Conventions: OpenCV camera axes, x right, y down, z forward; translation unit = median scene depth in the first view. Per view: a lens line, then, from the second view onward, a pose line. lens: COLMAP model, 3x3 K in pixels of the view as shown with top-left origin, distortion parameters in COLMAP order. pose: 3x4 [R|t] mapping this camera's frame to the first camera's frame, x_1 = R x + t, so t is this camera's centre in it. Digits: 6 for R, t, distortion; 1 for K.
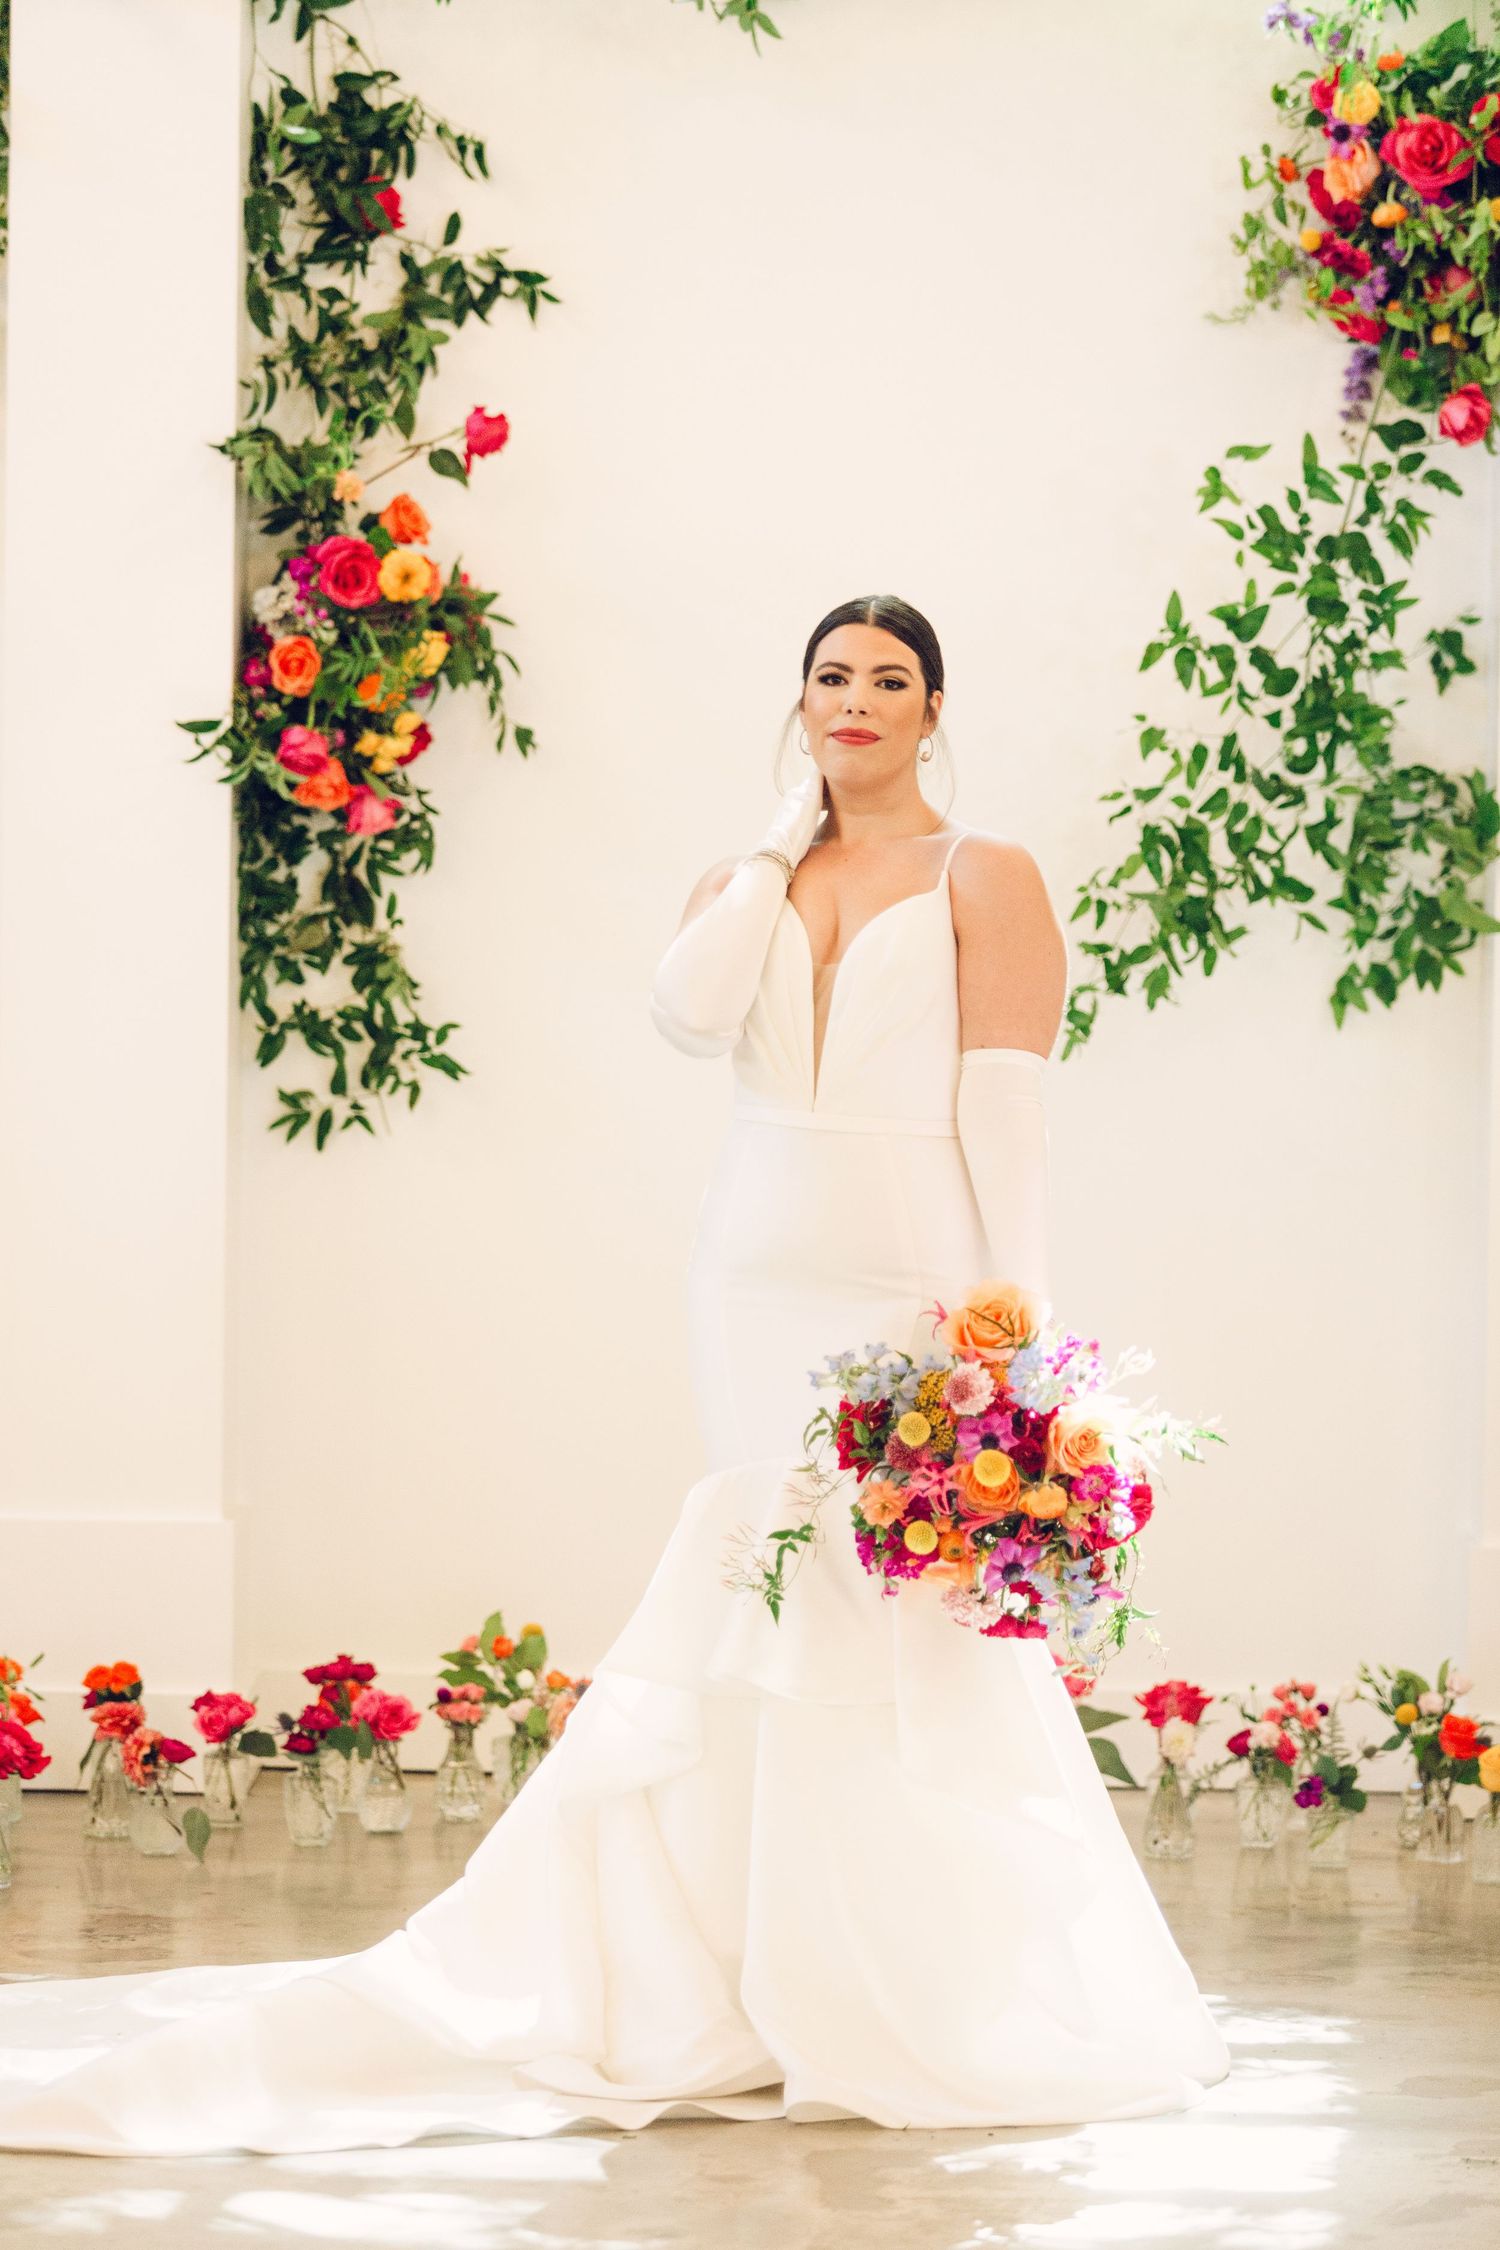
lens RADIAL K [[7592.4, 0, 750.0], [0, 7592.4, 1125.0], [0, 0, 1]] dist [0.124251, 0.600649]
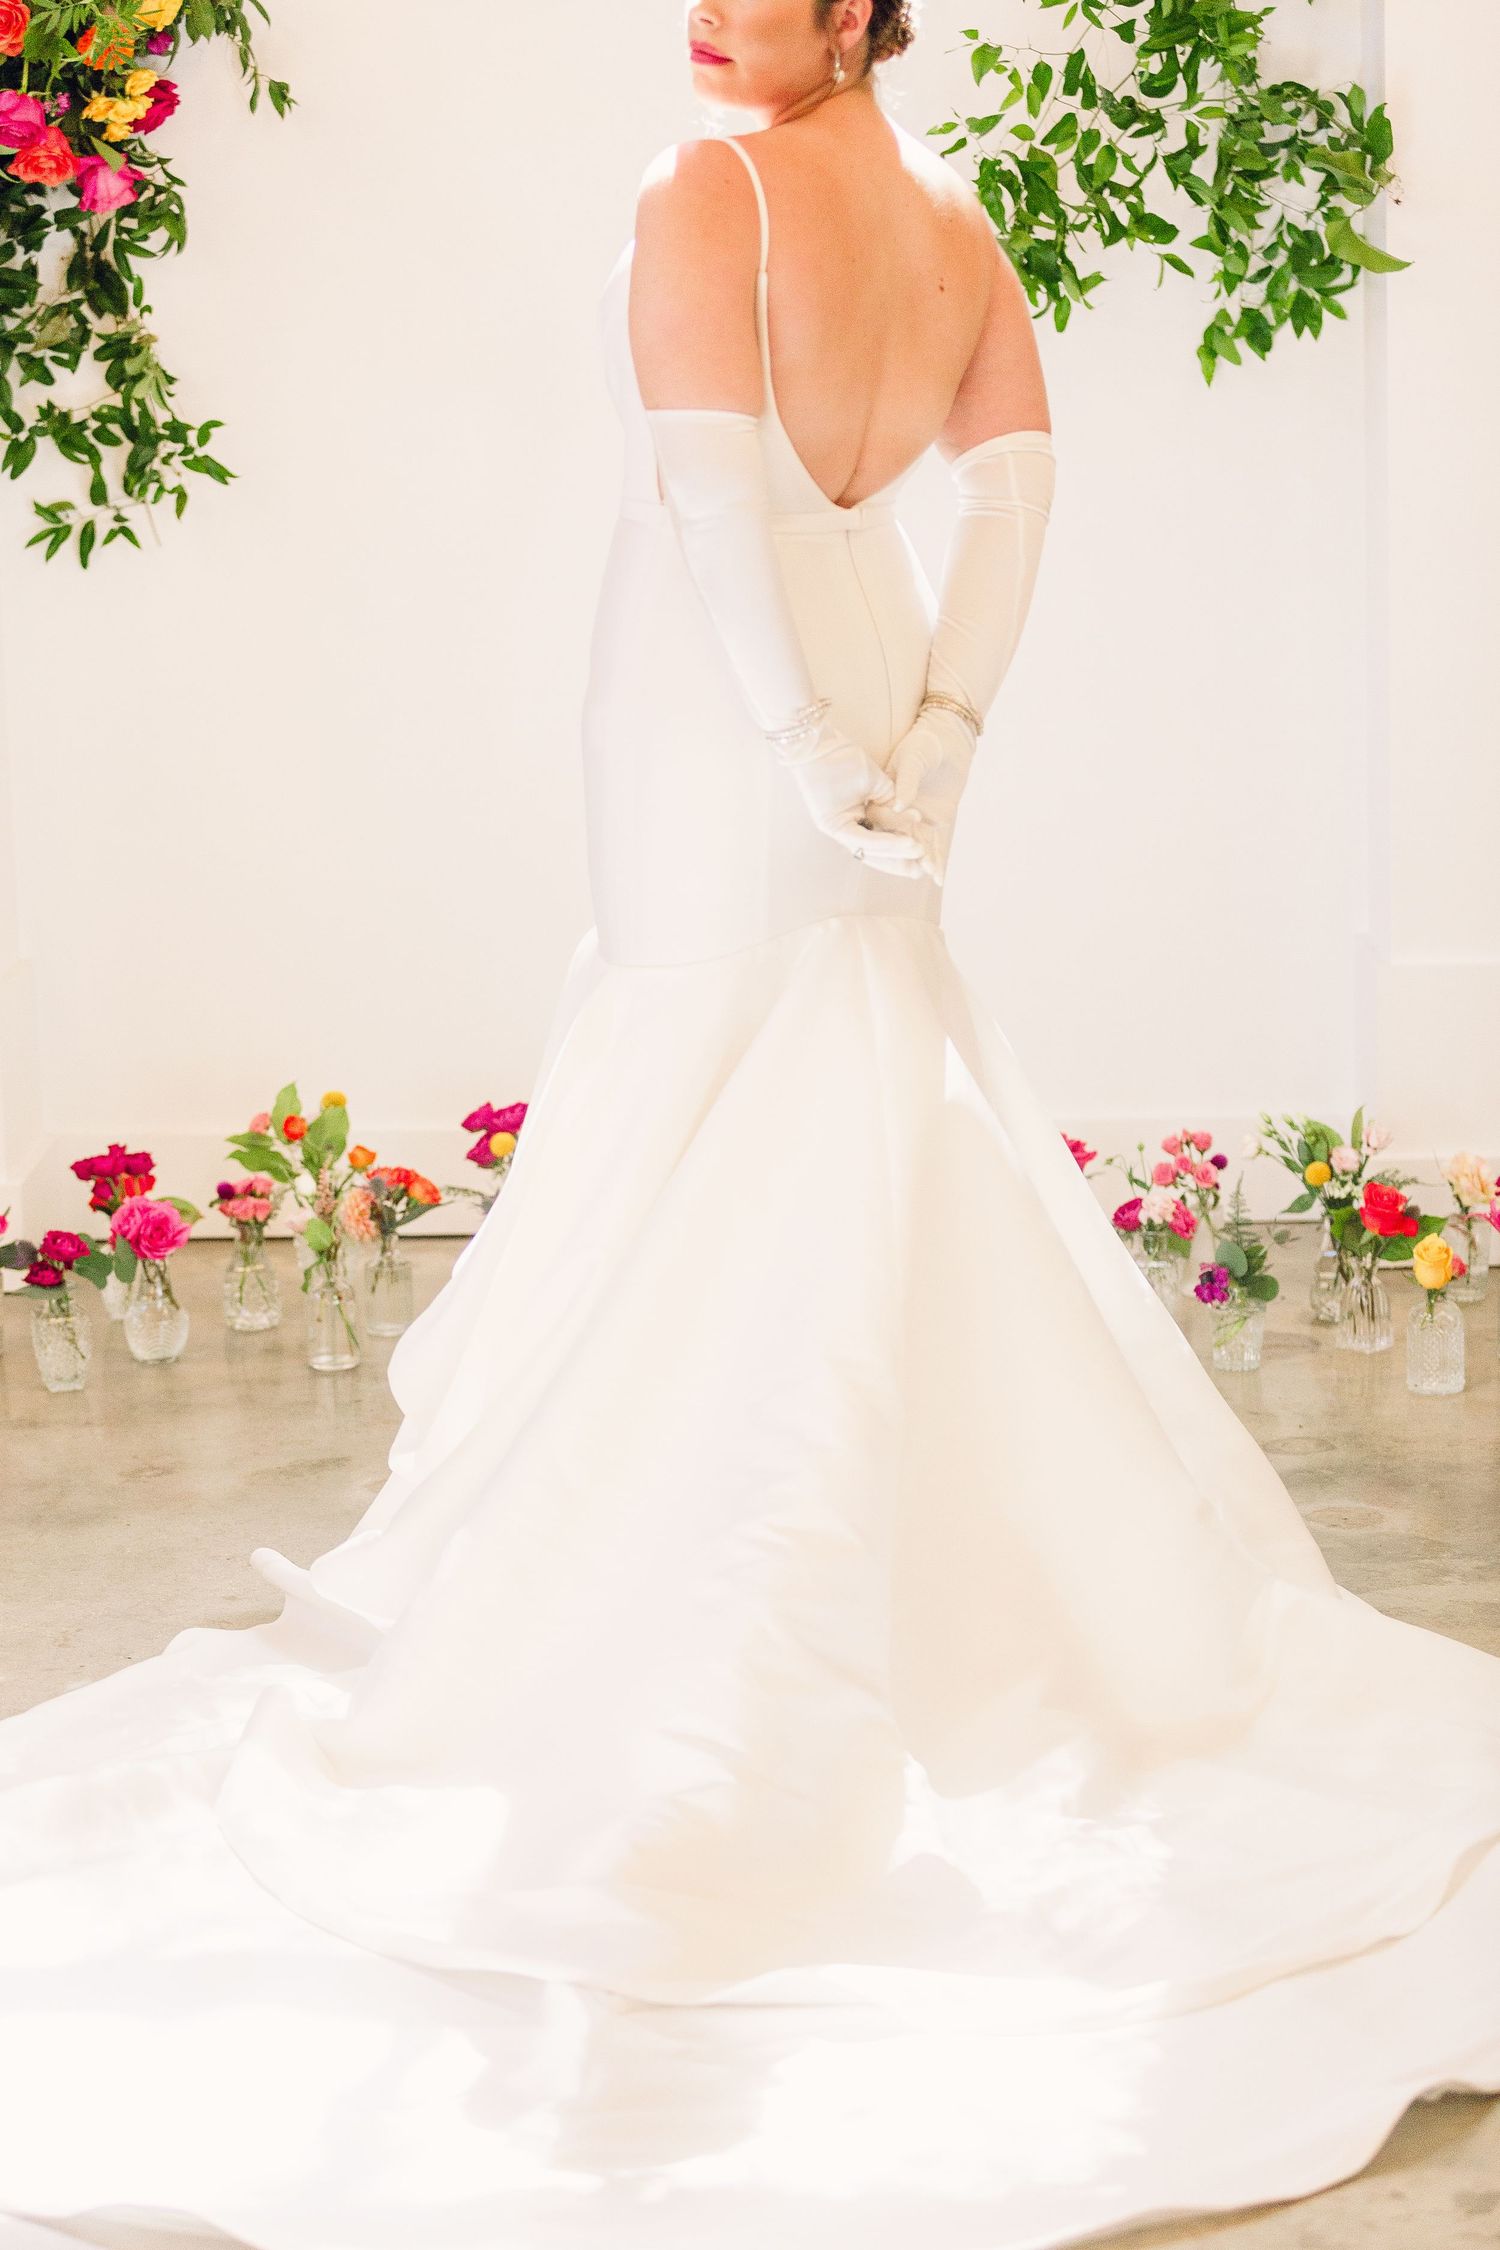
lens RADIAL K [[5239.5, 0, 750.0], [0, 5239.5, 1125.0], [0, 0, 1]] dist [-0.117669, -0.019126]
pose [[0.999088, -0.042628, -0.002251, 0.021949], [0.042546, 0.990095, 0.133801, -0.011168], [-0.003475, -0.133774, 0.991006, 0.391286]]
